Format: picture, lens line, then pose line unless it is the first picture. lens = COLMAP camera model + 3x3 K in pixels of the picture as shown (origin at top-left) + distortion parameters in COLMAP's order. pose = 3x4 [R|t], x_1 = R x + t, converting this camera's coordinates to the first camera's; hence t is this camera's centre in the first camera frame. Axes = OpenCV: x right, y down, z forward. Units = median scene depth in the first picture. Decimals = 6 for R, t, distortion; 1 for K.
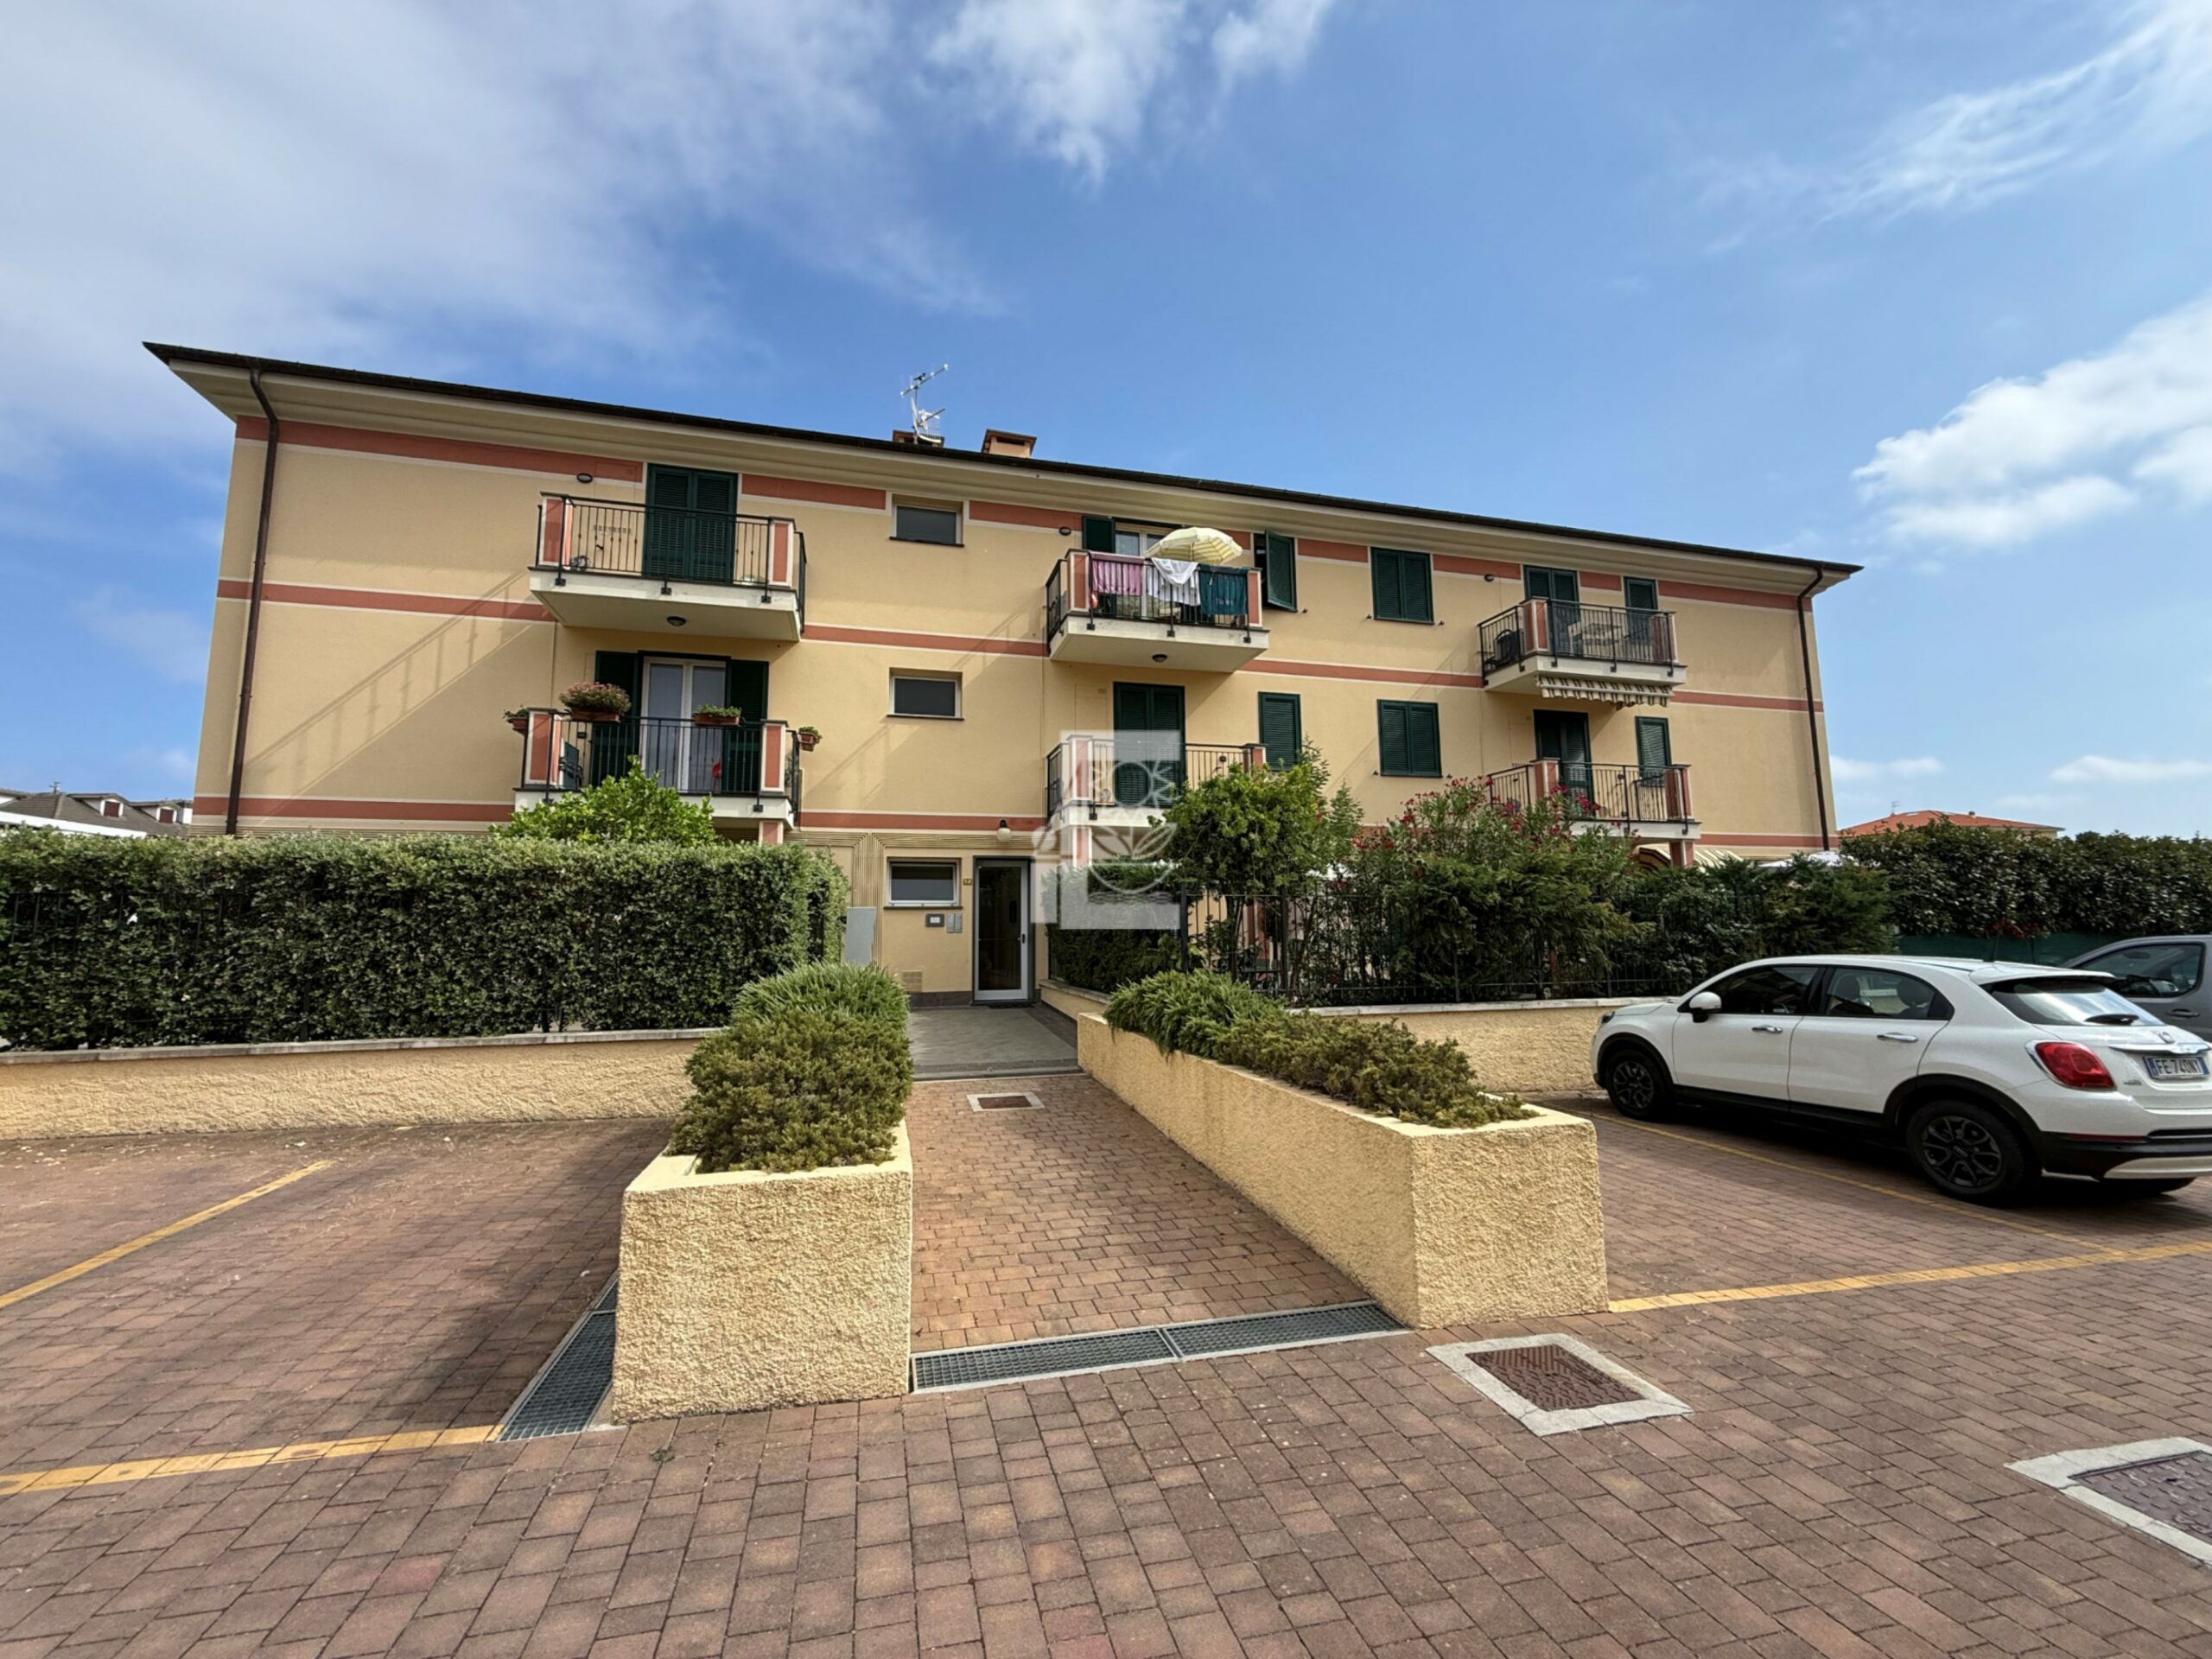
lens RADIAL K [[884.4, 0, 1154.9], [0, 884.4, 795.1], [0, 0, 1]] dist [0.002752, -0.000249]
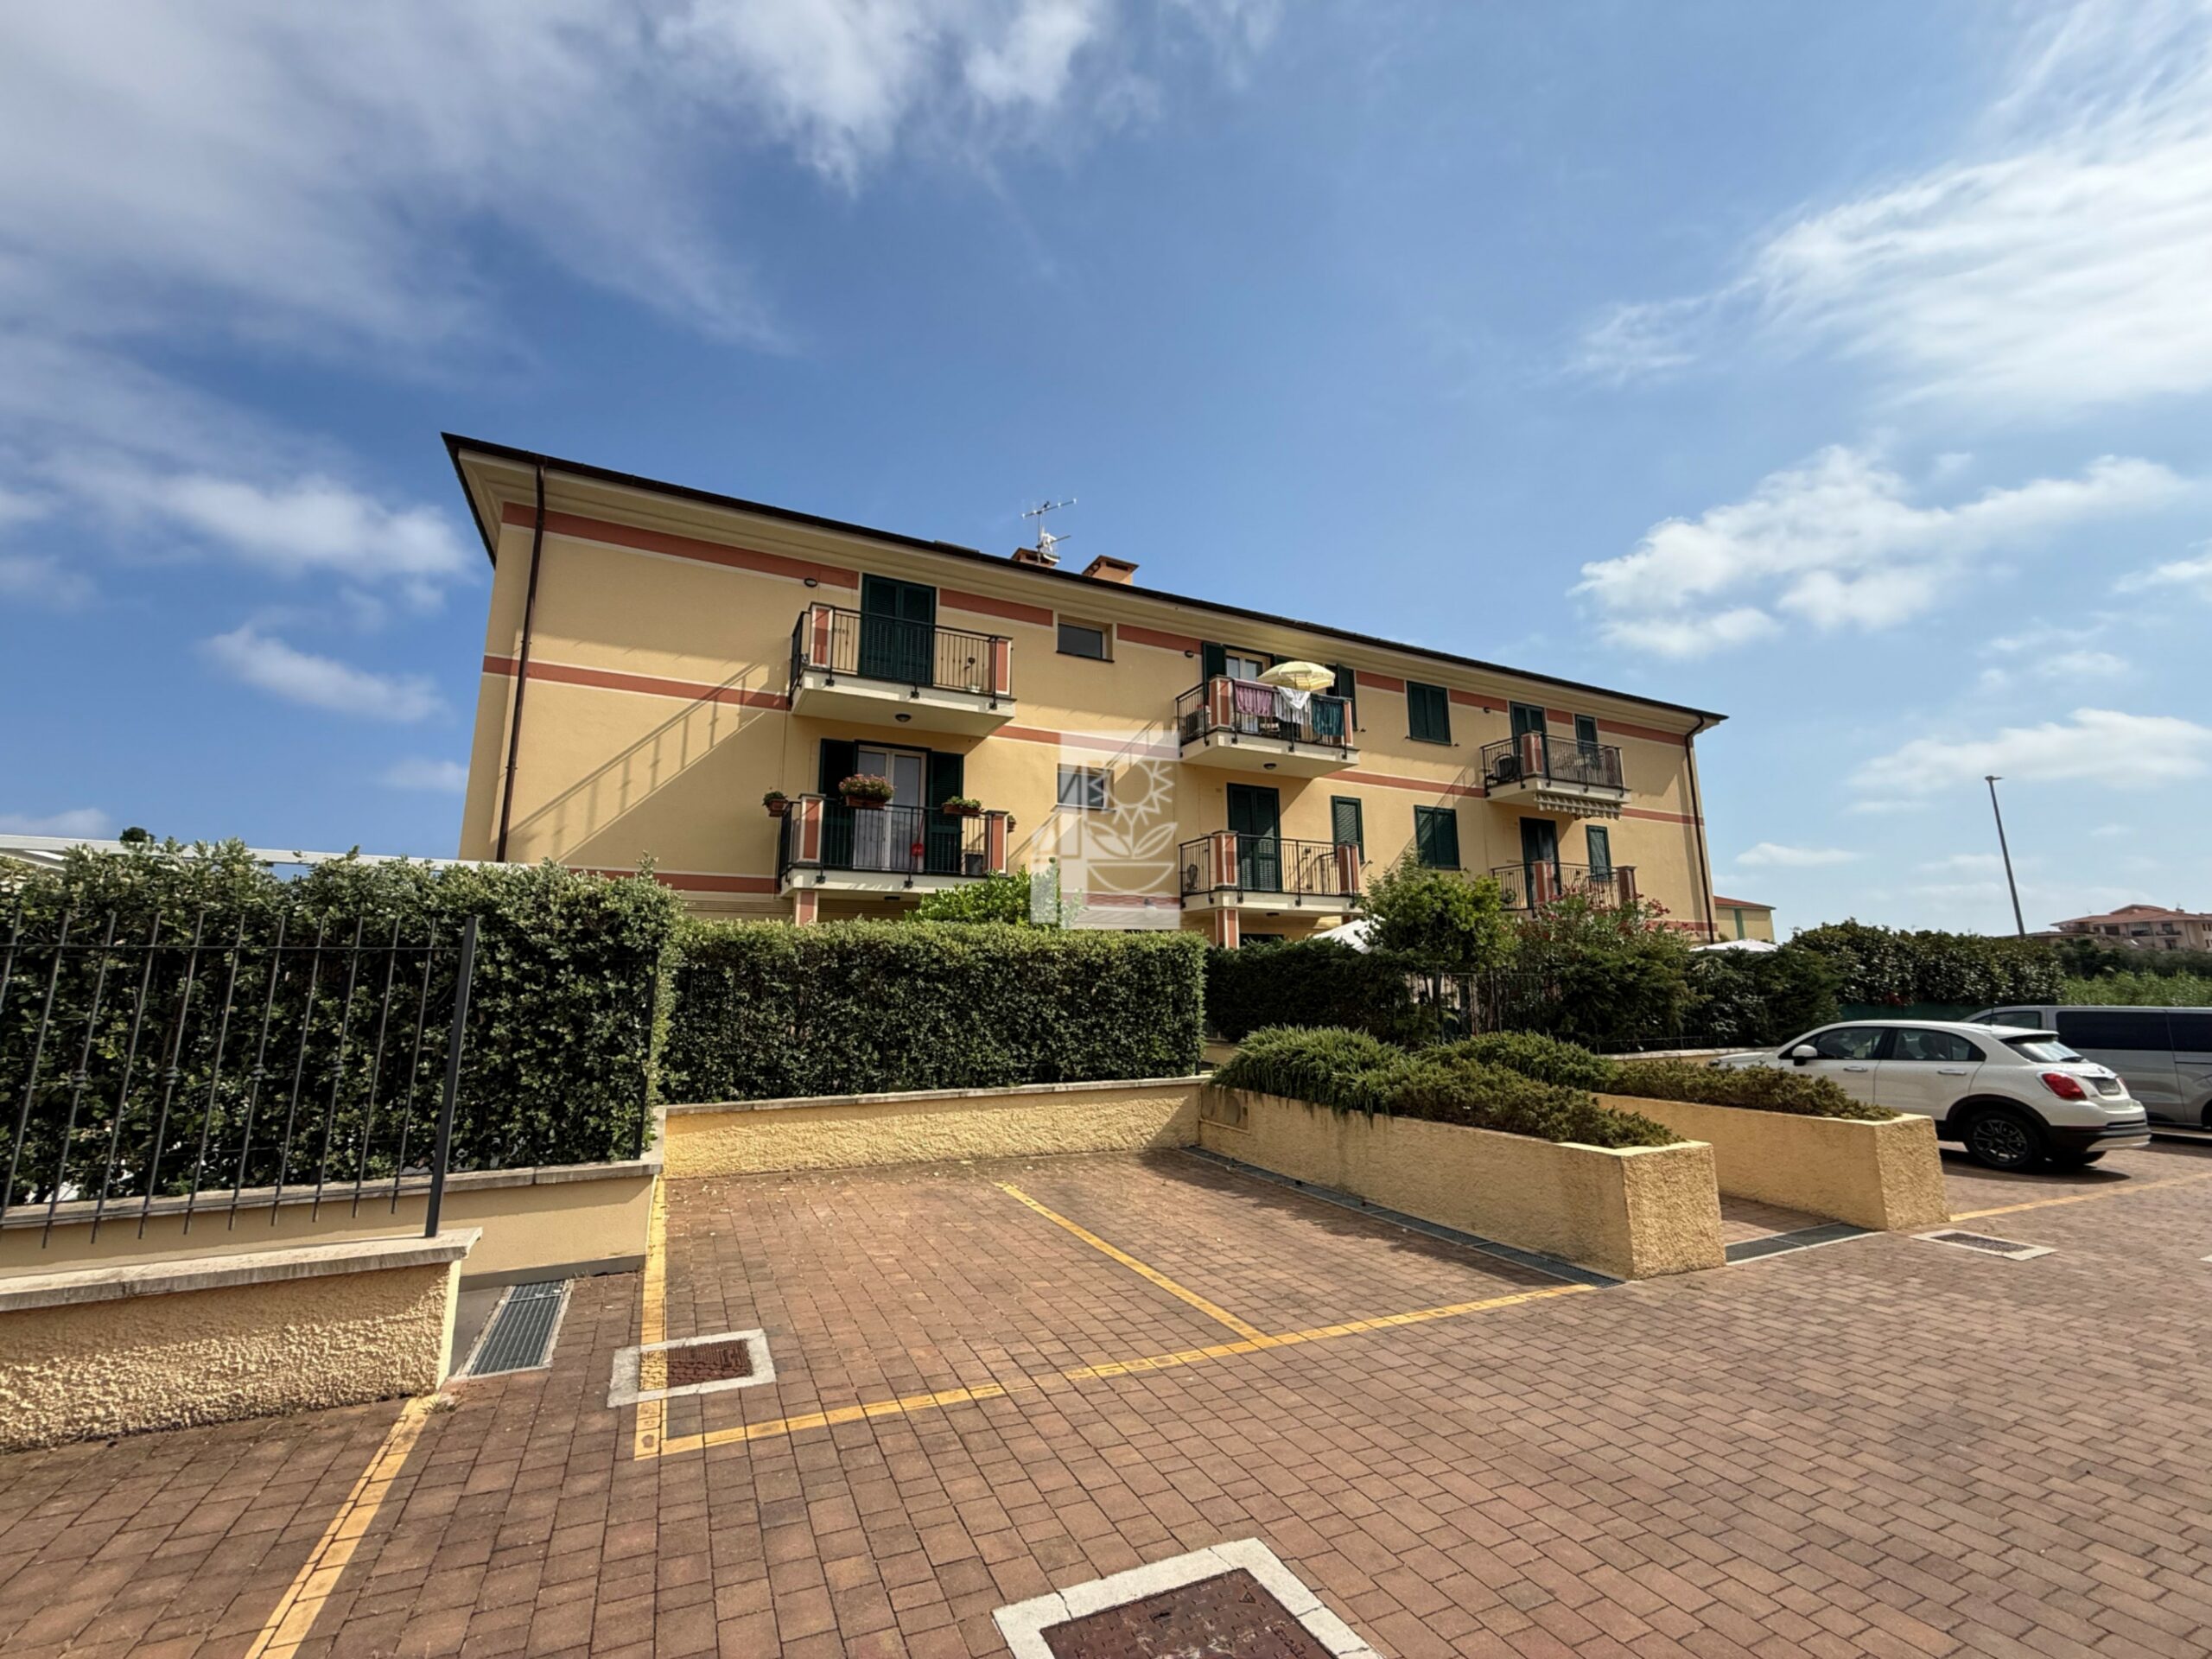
lens RADIAL K [[884.4, 0, 1130.0], [0, 884.4, 788.9], [0, 0, 1]] dist [0.002752, -0.000249]
pose [[0.979838, 0.049270, 0.193626, -0.804724], [-0.036283, 0.996883, -0.070058, -0.063592], [-0.196474, 0.061620, 0.978571, -0.271681]]
